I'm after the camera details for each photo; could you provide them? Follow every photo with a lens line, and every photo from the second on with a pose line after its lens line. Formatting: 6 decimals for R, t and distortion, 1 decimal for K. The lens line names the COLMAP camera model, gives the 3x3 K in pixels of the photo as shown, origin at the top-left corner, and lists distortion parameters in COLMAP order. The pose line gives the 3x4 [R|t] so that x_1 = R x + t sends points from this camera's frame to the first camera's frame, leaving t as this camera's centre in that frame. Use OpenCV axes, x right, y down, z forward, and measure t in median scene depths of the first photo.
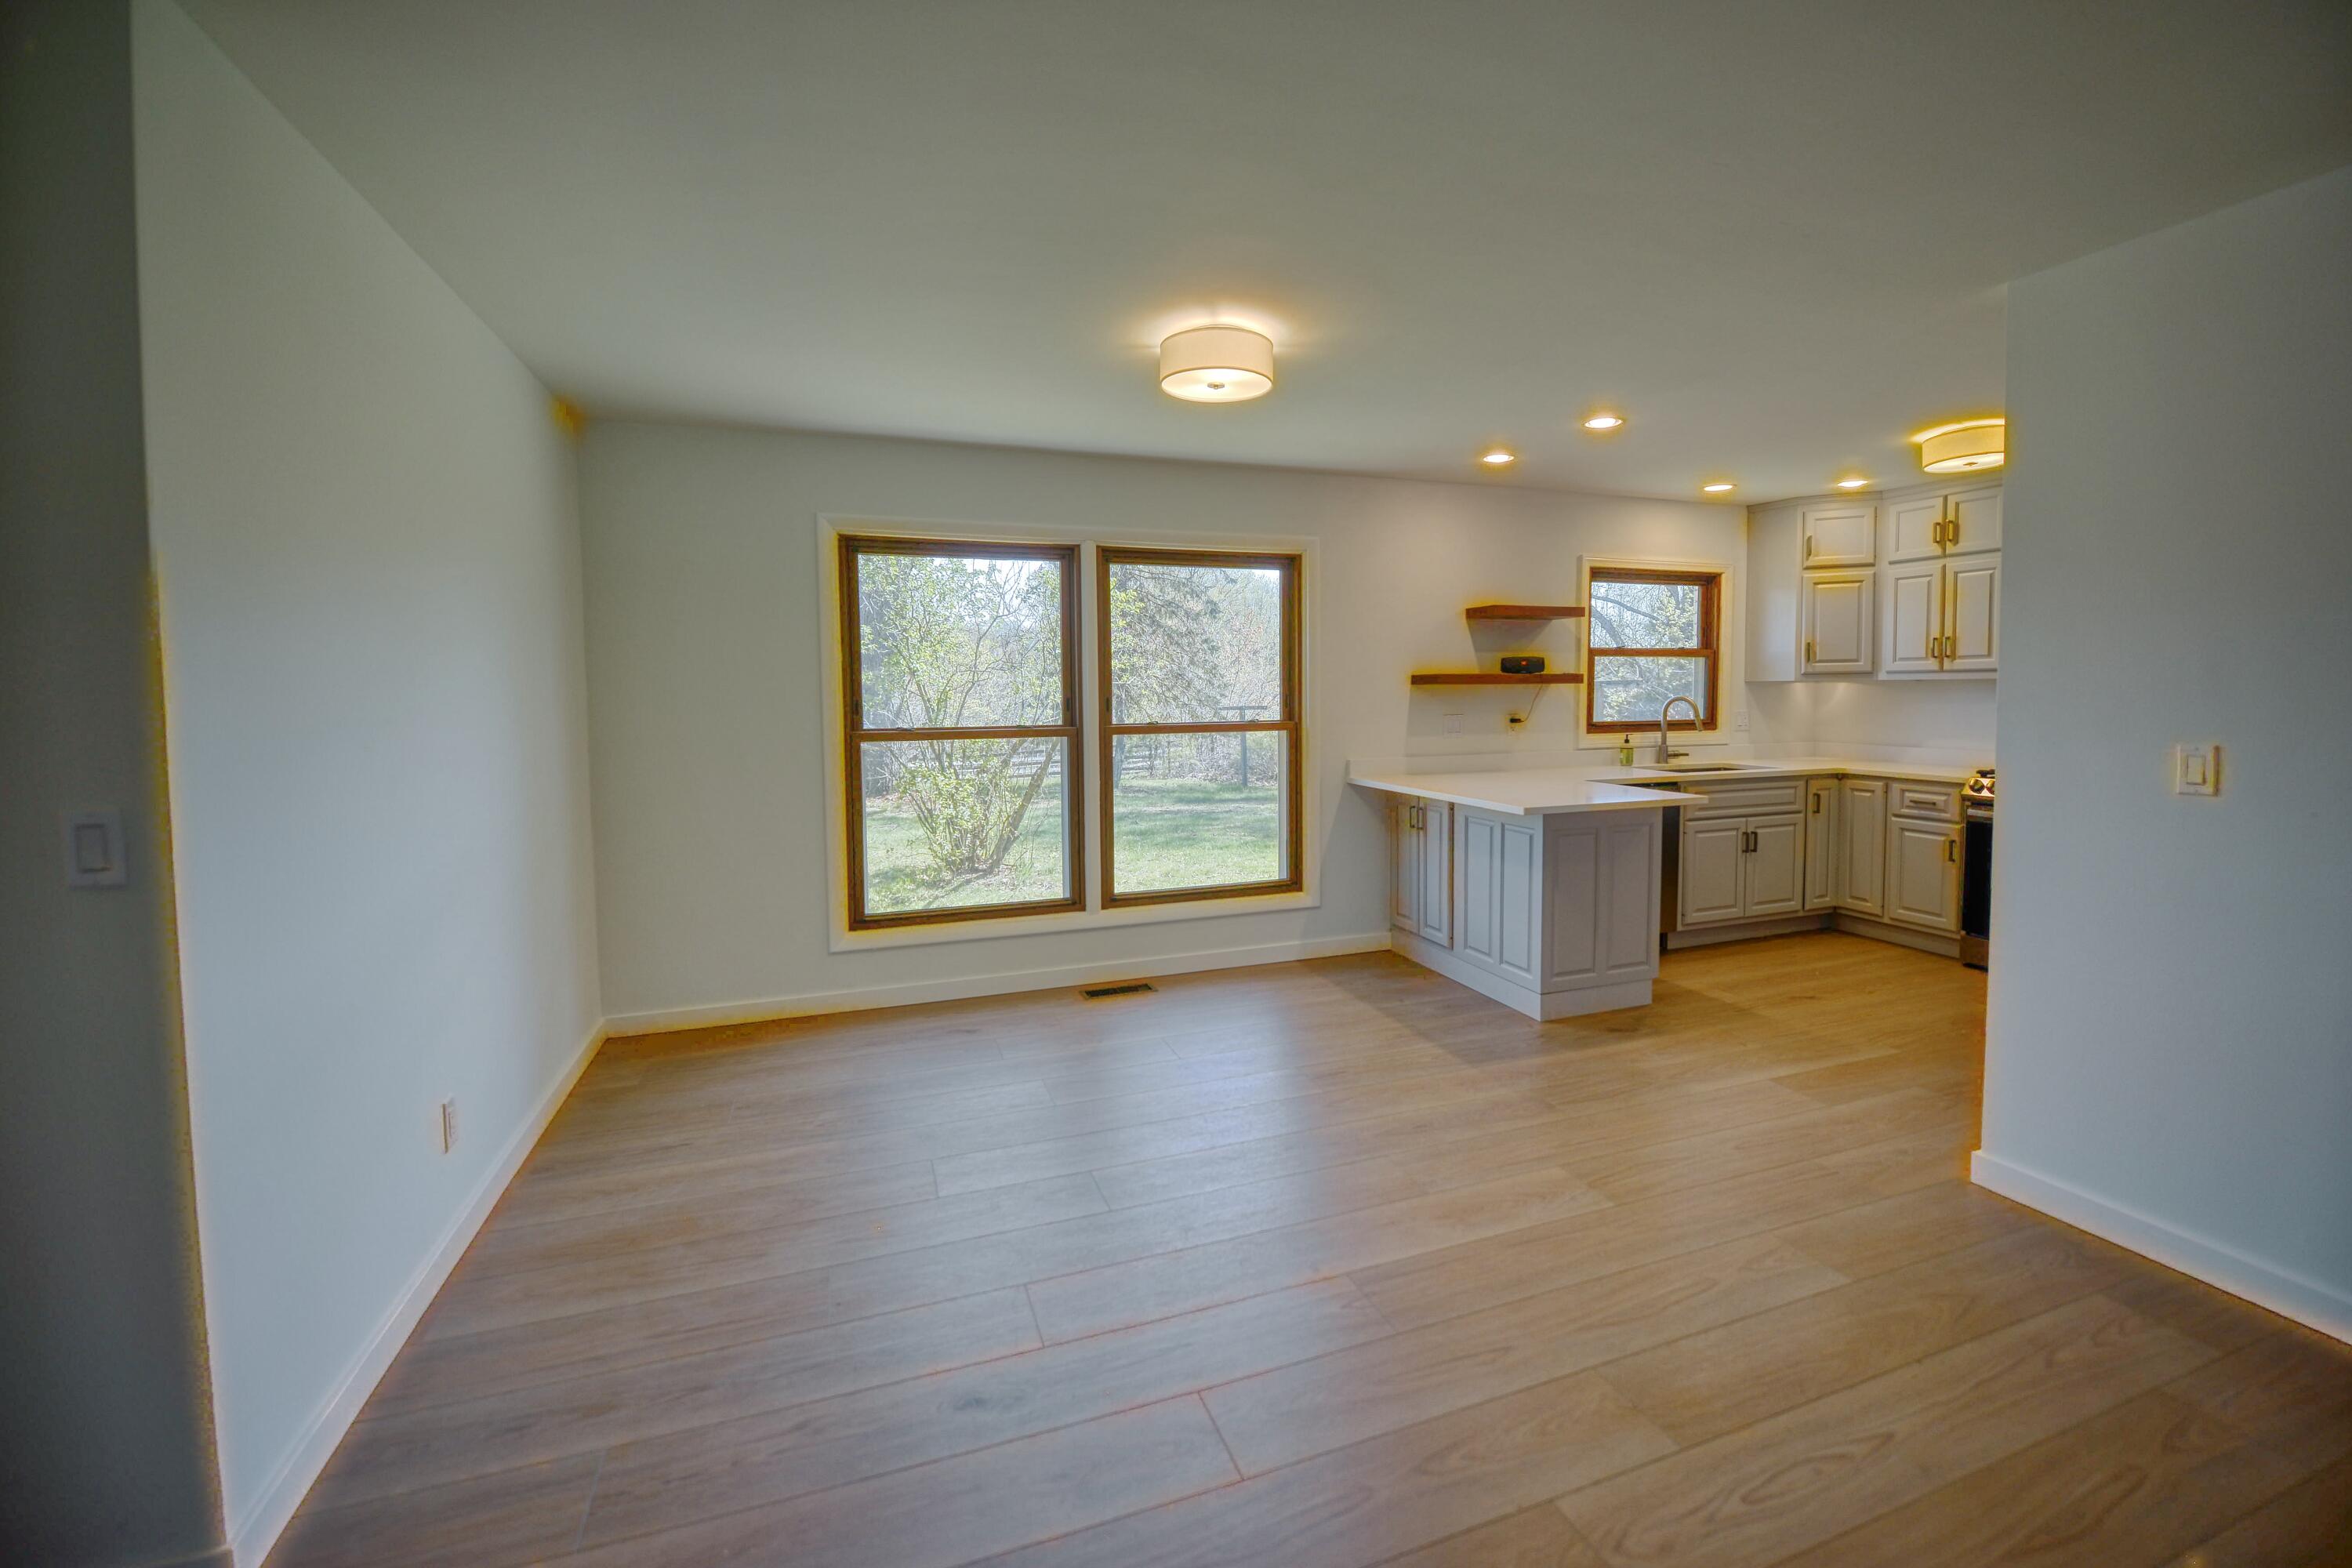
lens RADIAL K [[970.2, 0, 1191.0], [0, 970.2, 738.0], [0, 0, 1]] dist [-0.021278, -0.000325]
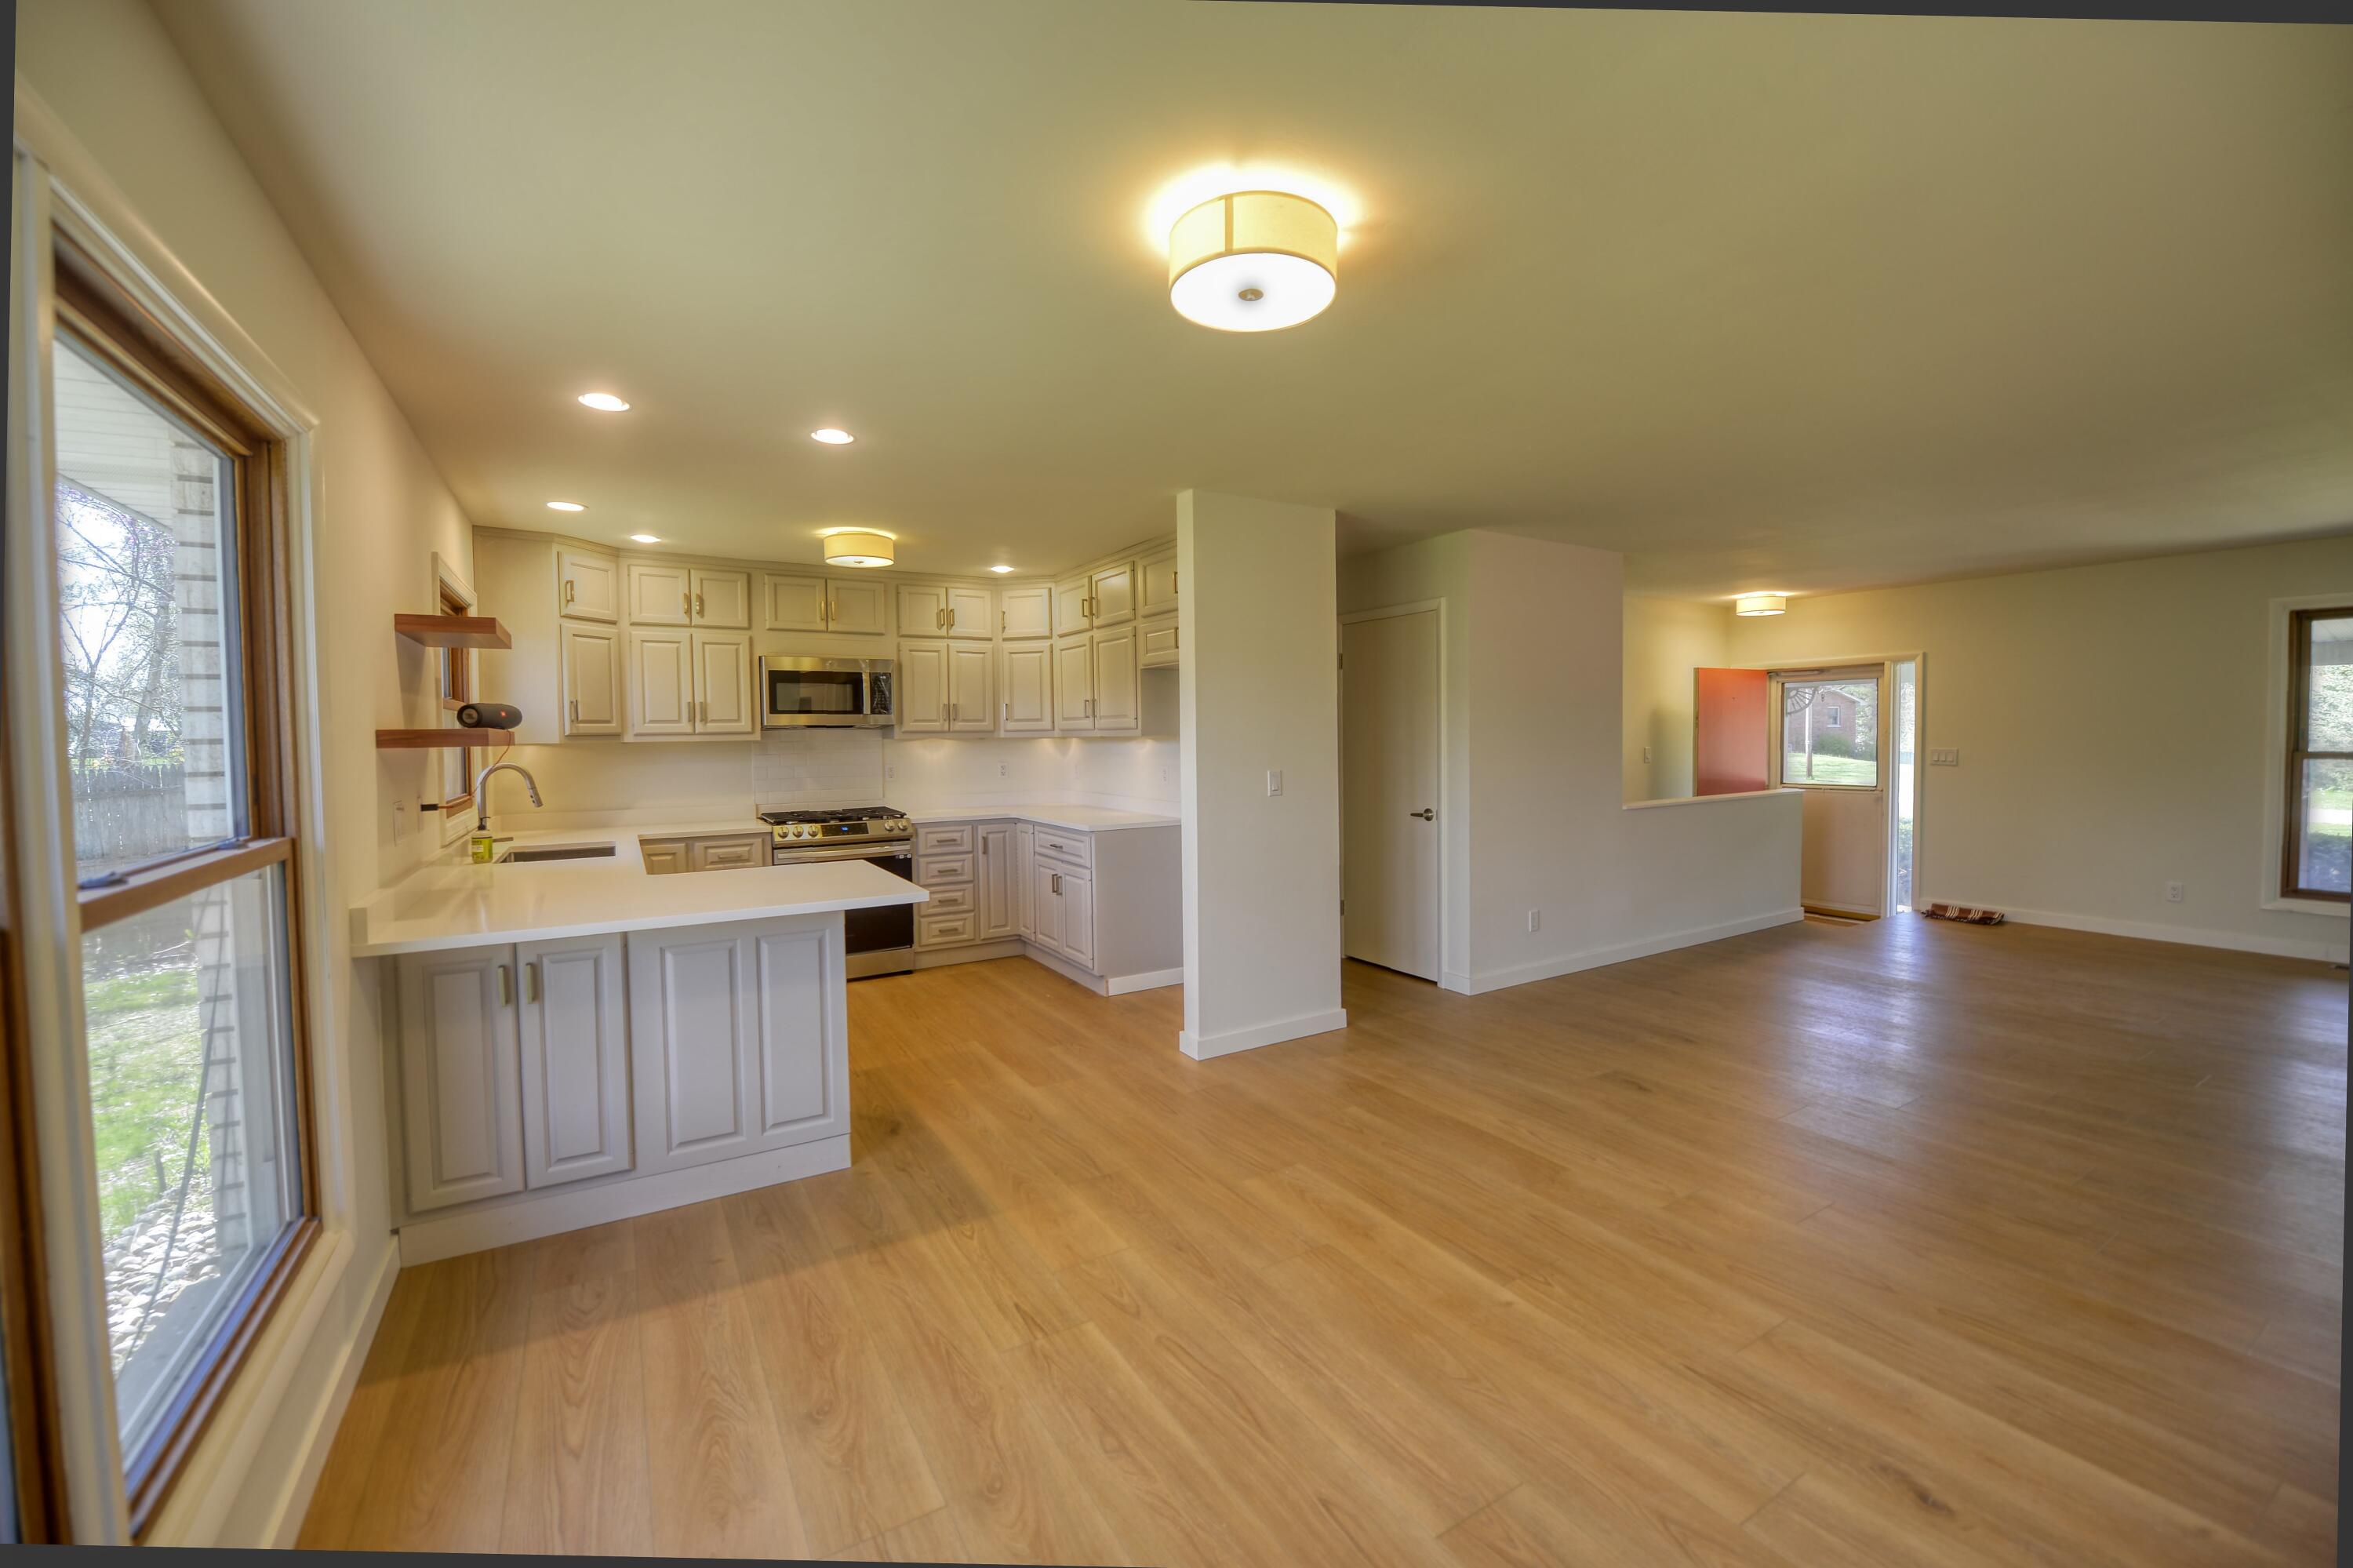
lens RADIAL K [[939.0, 0, 1173.7], [0, 939.0, 766.3], [0, 0, 1]] dist [-0.013753, -0.002929]
pose [[-0.193990, -0.020625, 0.980787, -0.349748], [0.065037, 0.997309, 0.033836, -0.034733], [-0.978845, 0.070351, -0.192127, 0.692781]]
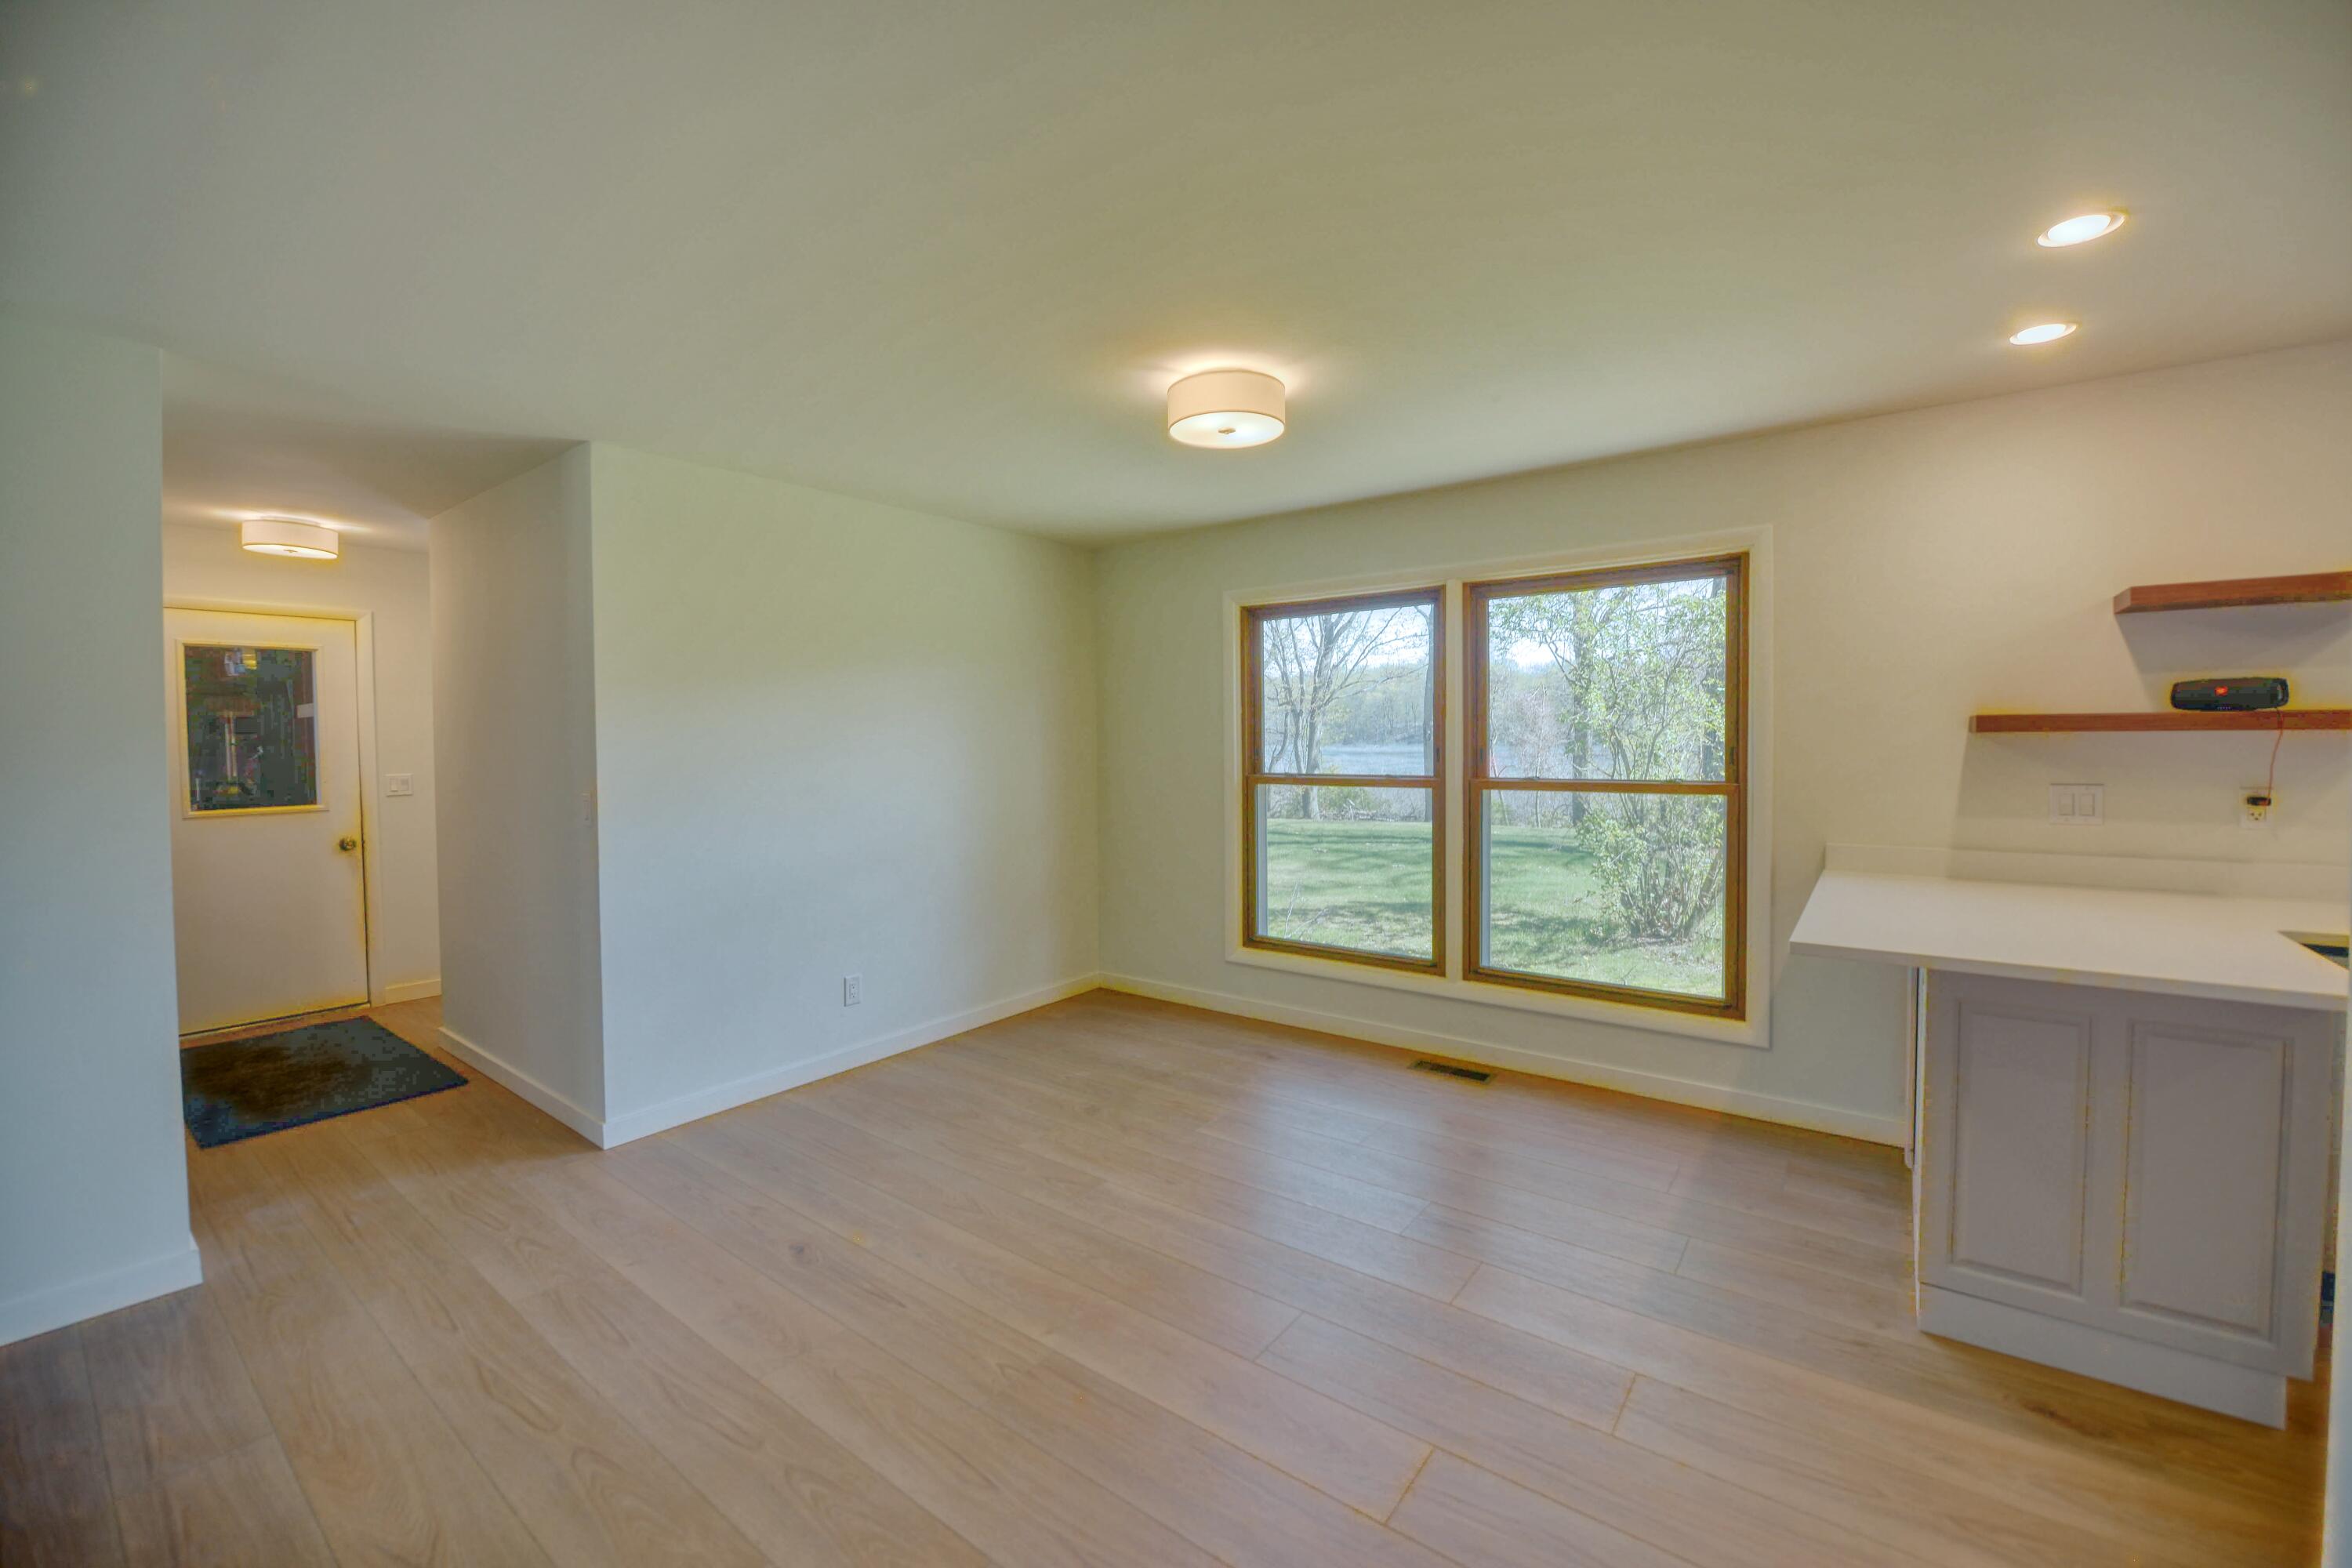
lens RADIAL K [[938.6, 0, 1173.2], [0, 938.6, 766.3], [0, 0, 1]] dist [-0.013753, -0.002929]
pose [[0.542144, 0.028462, -0.839804, 0.457302], [-0.038453, 0.999219, 0.009041, -0.019819], [0.839405, 0.027392, 0.542815, 0.264644]]
